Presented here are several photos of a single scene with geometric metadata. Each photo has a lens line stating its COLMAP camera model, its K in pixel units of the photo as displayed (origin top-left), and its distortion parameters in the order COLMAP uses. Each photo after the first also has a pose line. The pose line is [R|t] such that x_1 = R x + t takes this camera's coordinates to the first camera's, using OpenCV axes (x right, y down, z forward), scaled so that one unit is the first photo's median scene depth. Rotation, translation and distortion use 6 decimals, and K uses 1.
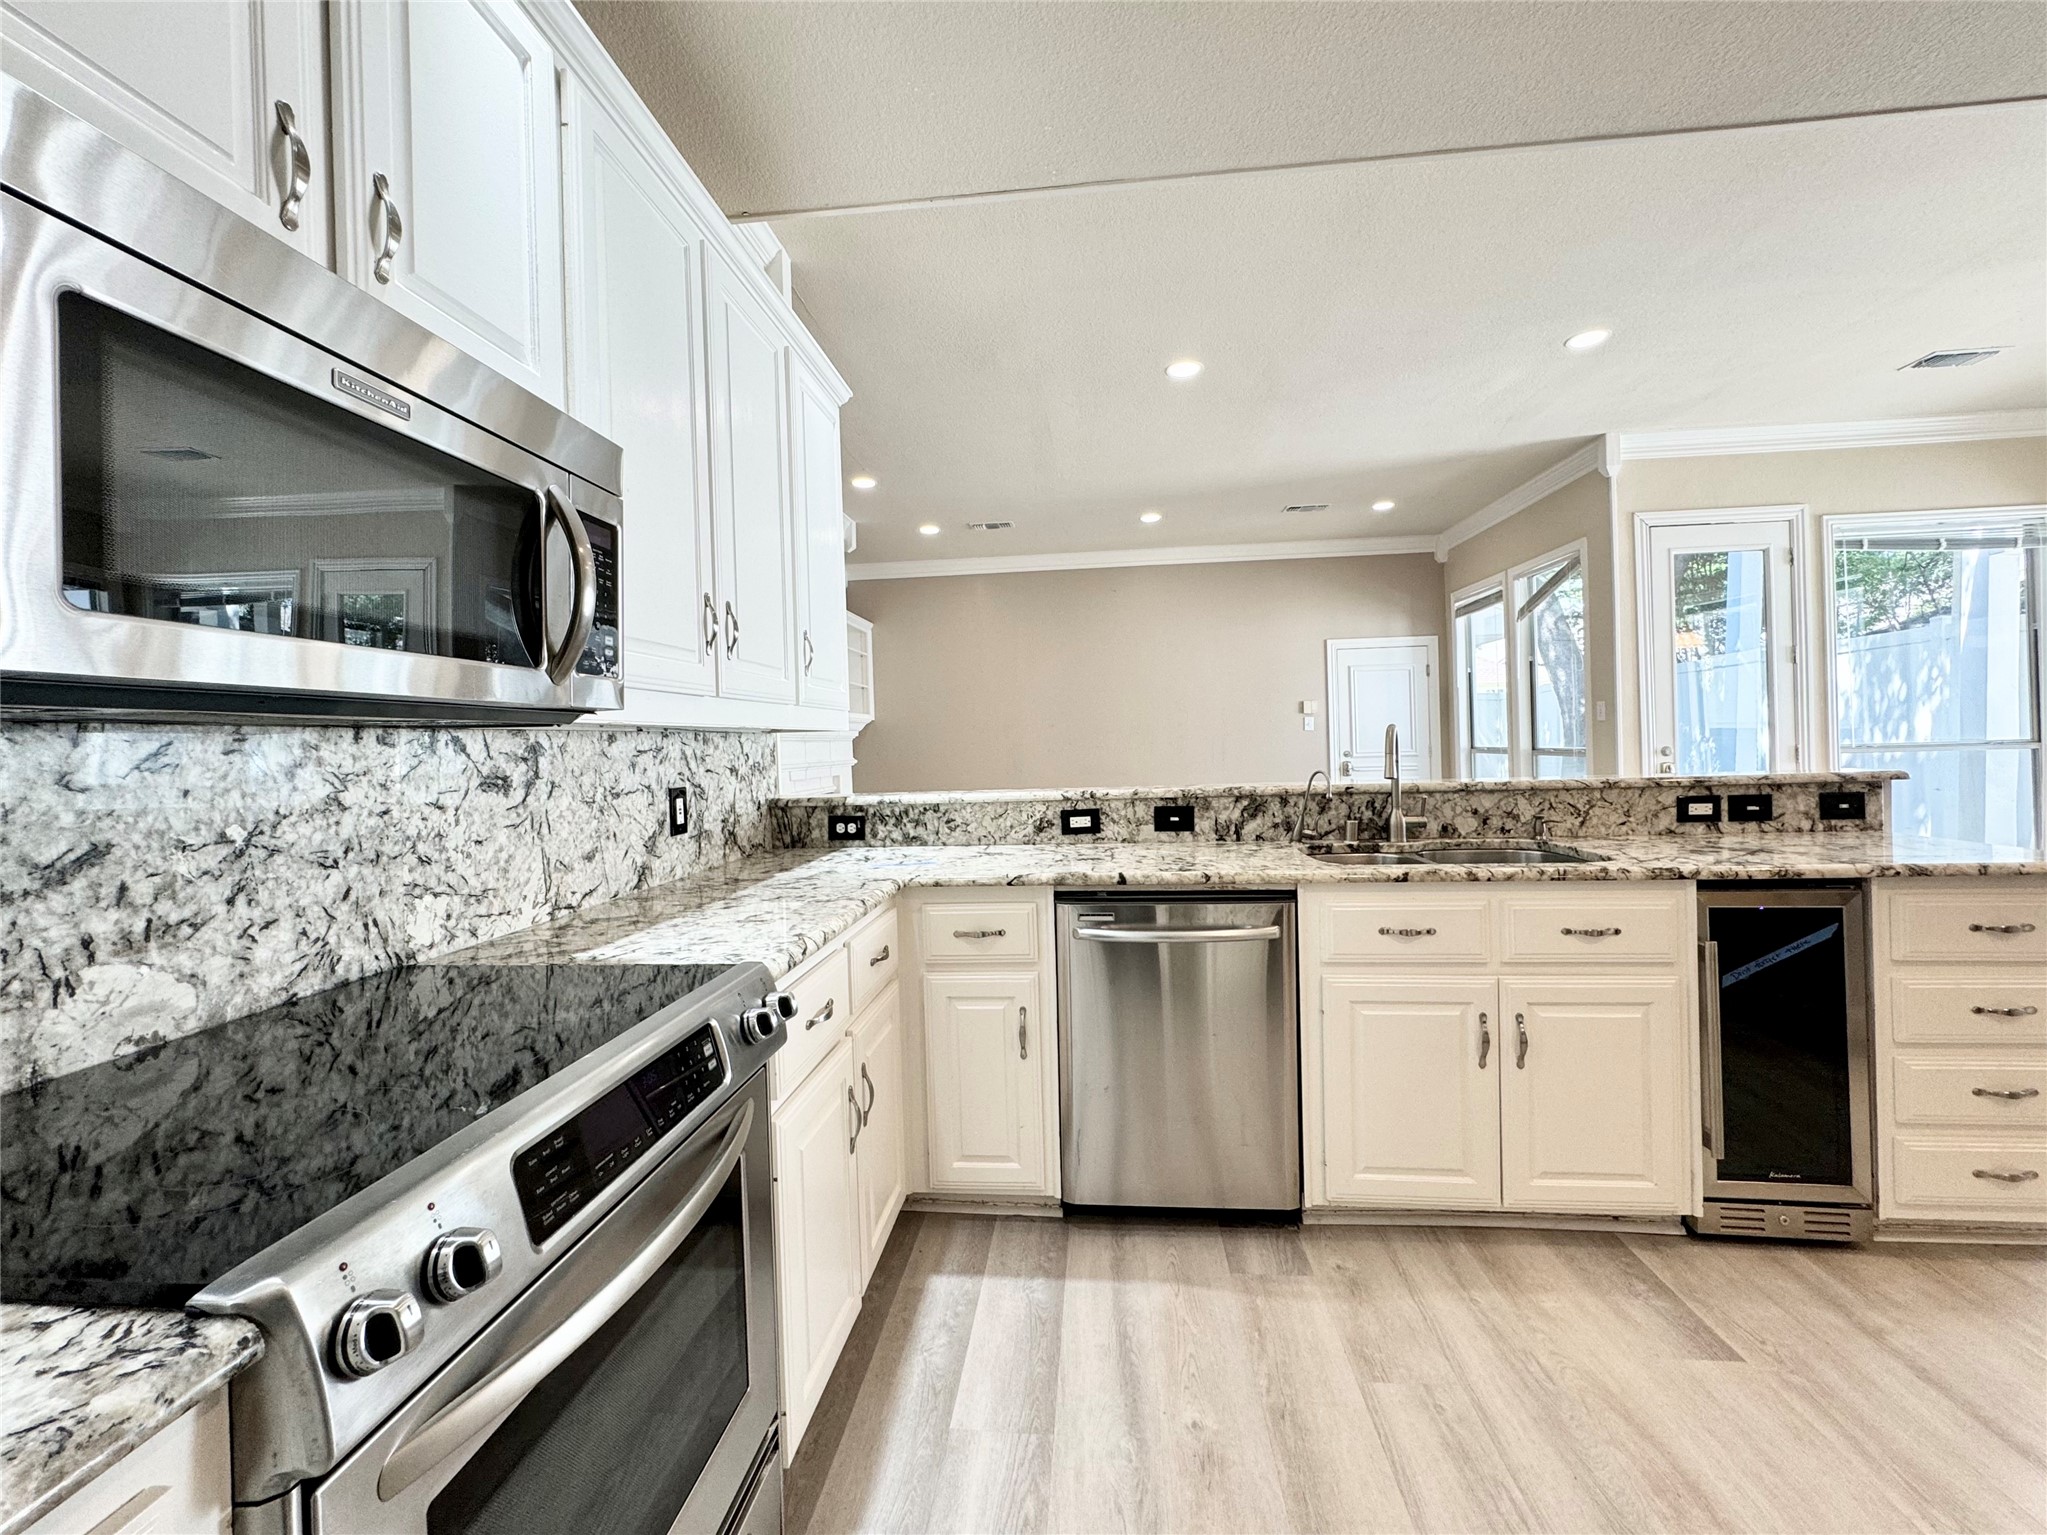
lens RADIAL K [[830.9, 0, 1021.8], [0, 830.9, 746.3], [0, 0, 1]] dist [-0.005642, 0.001186]
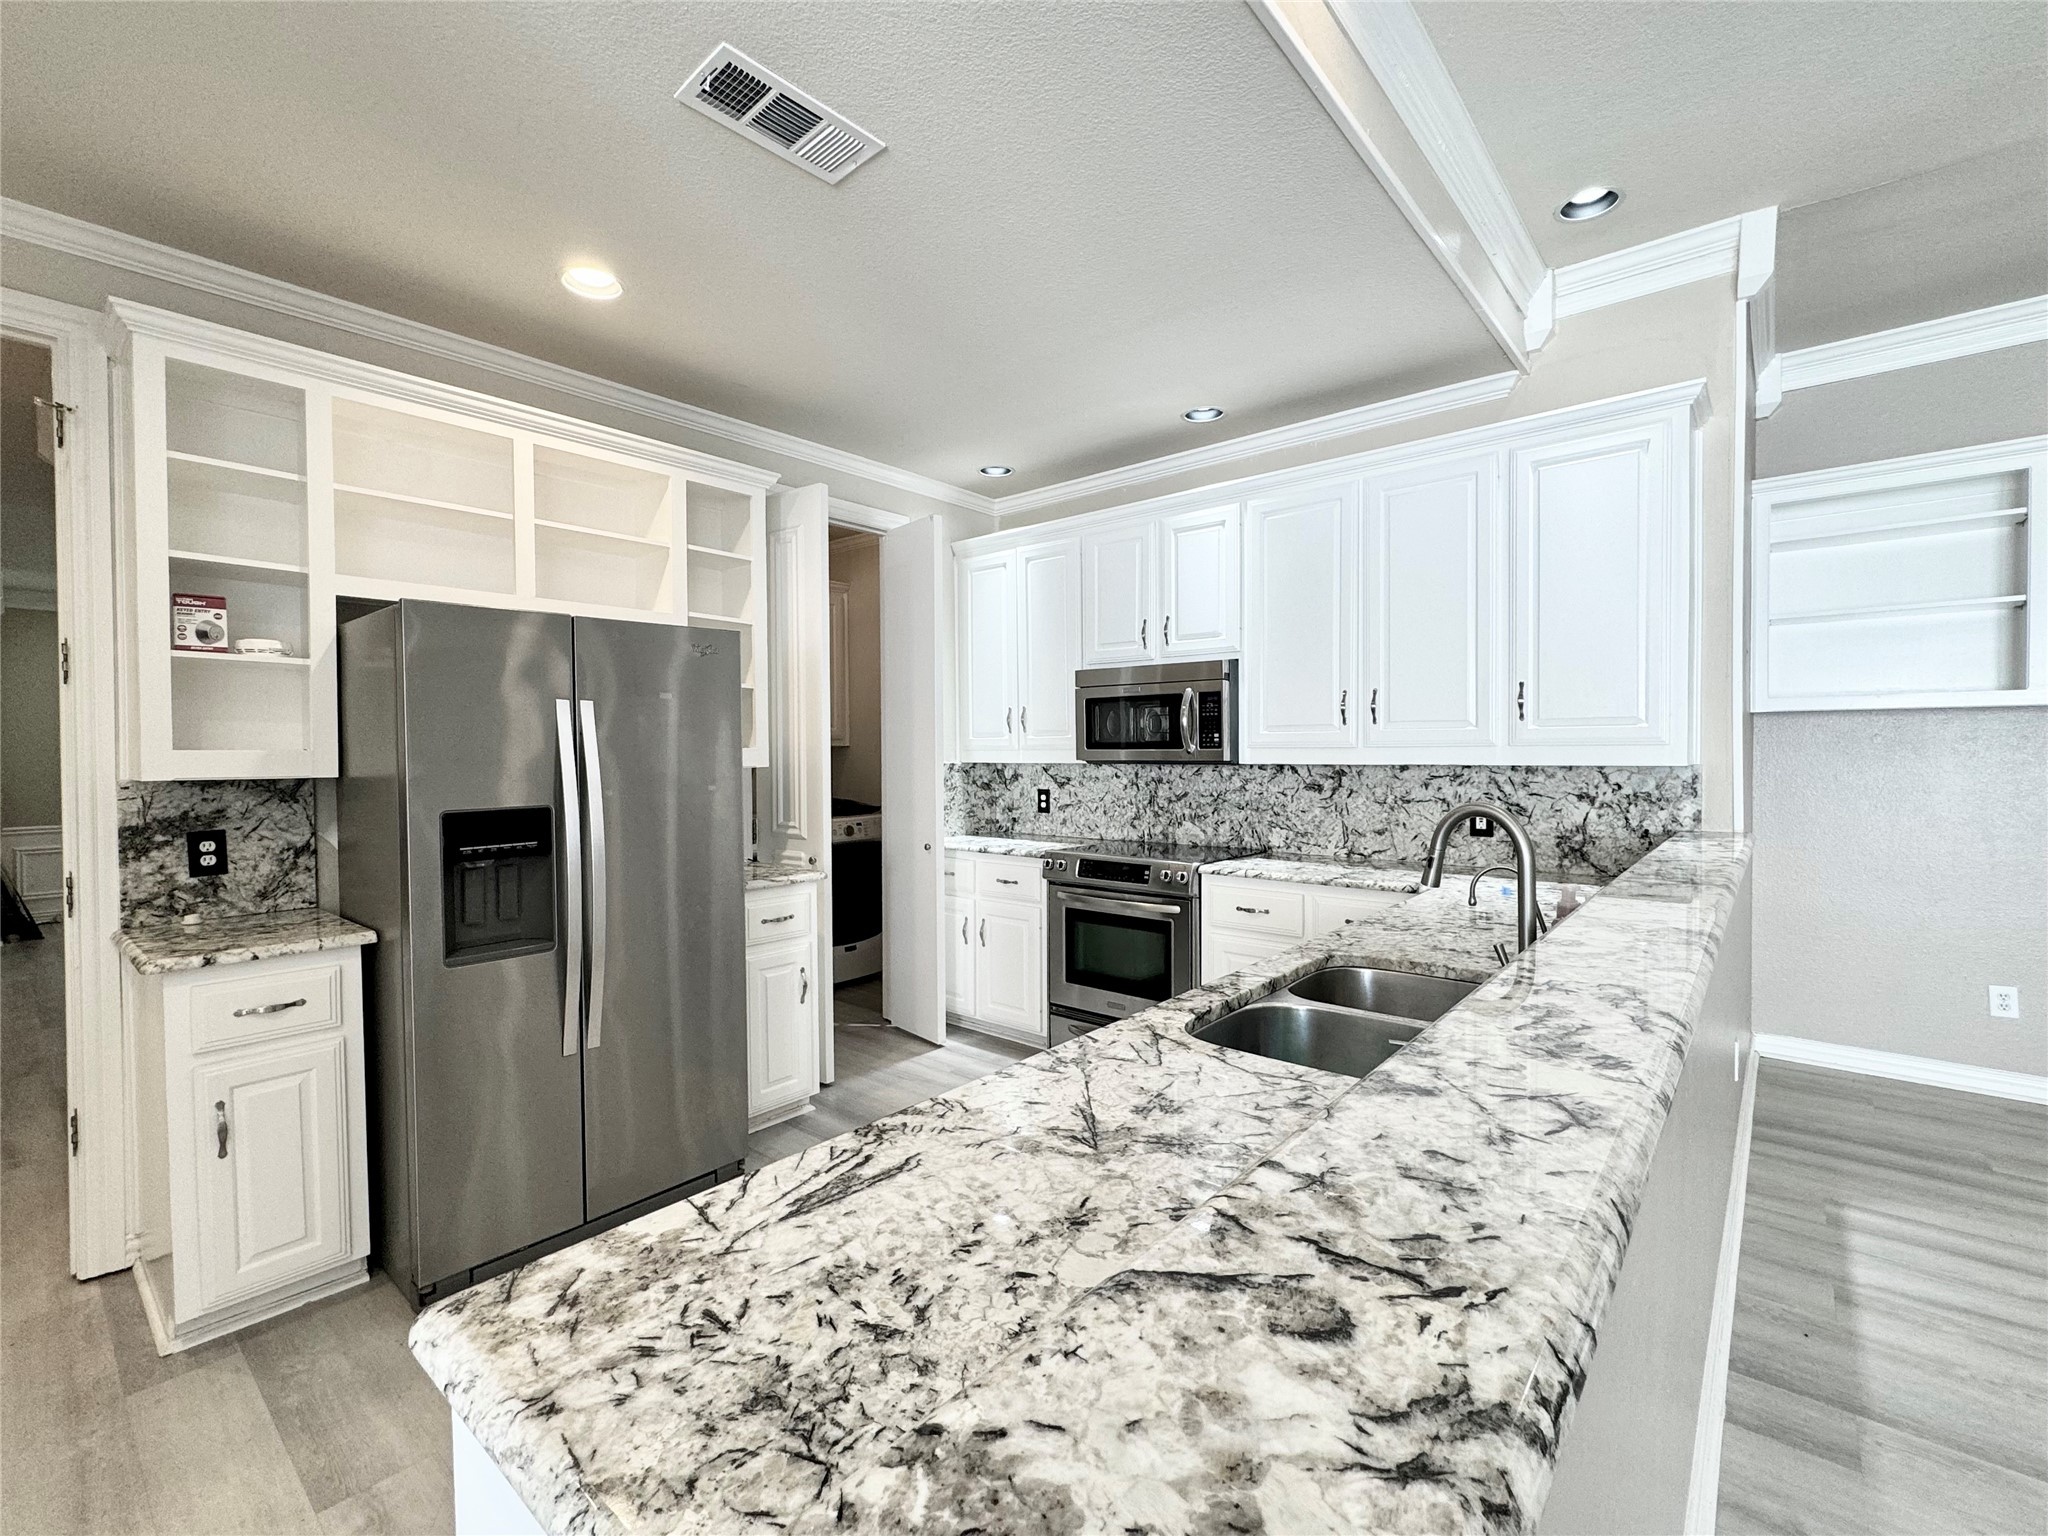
lens RADIAL K [[891.2, 0, 1021.9], [0, 891.2, 766.9], [0, 0, 1]] dist [-0.003532, -0.000252]
pose [[-0.567577, 0.048670, -0.821880, 1.358026], [0.018622, 0.998755, 0.046284, -0.103600], [0.823110, 0.010964, -0.567777, 1.289554]]
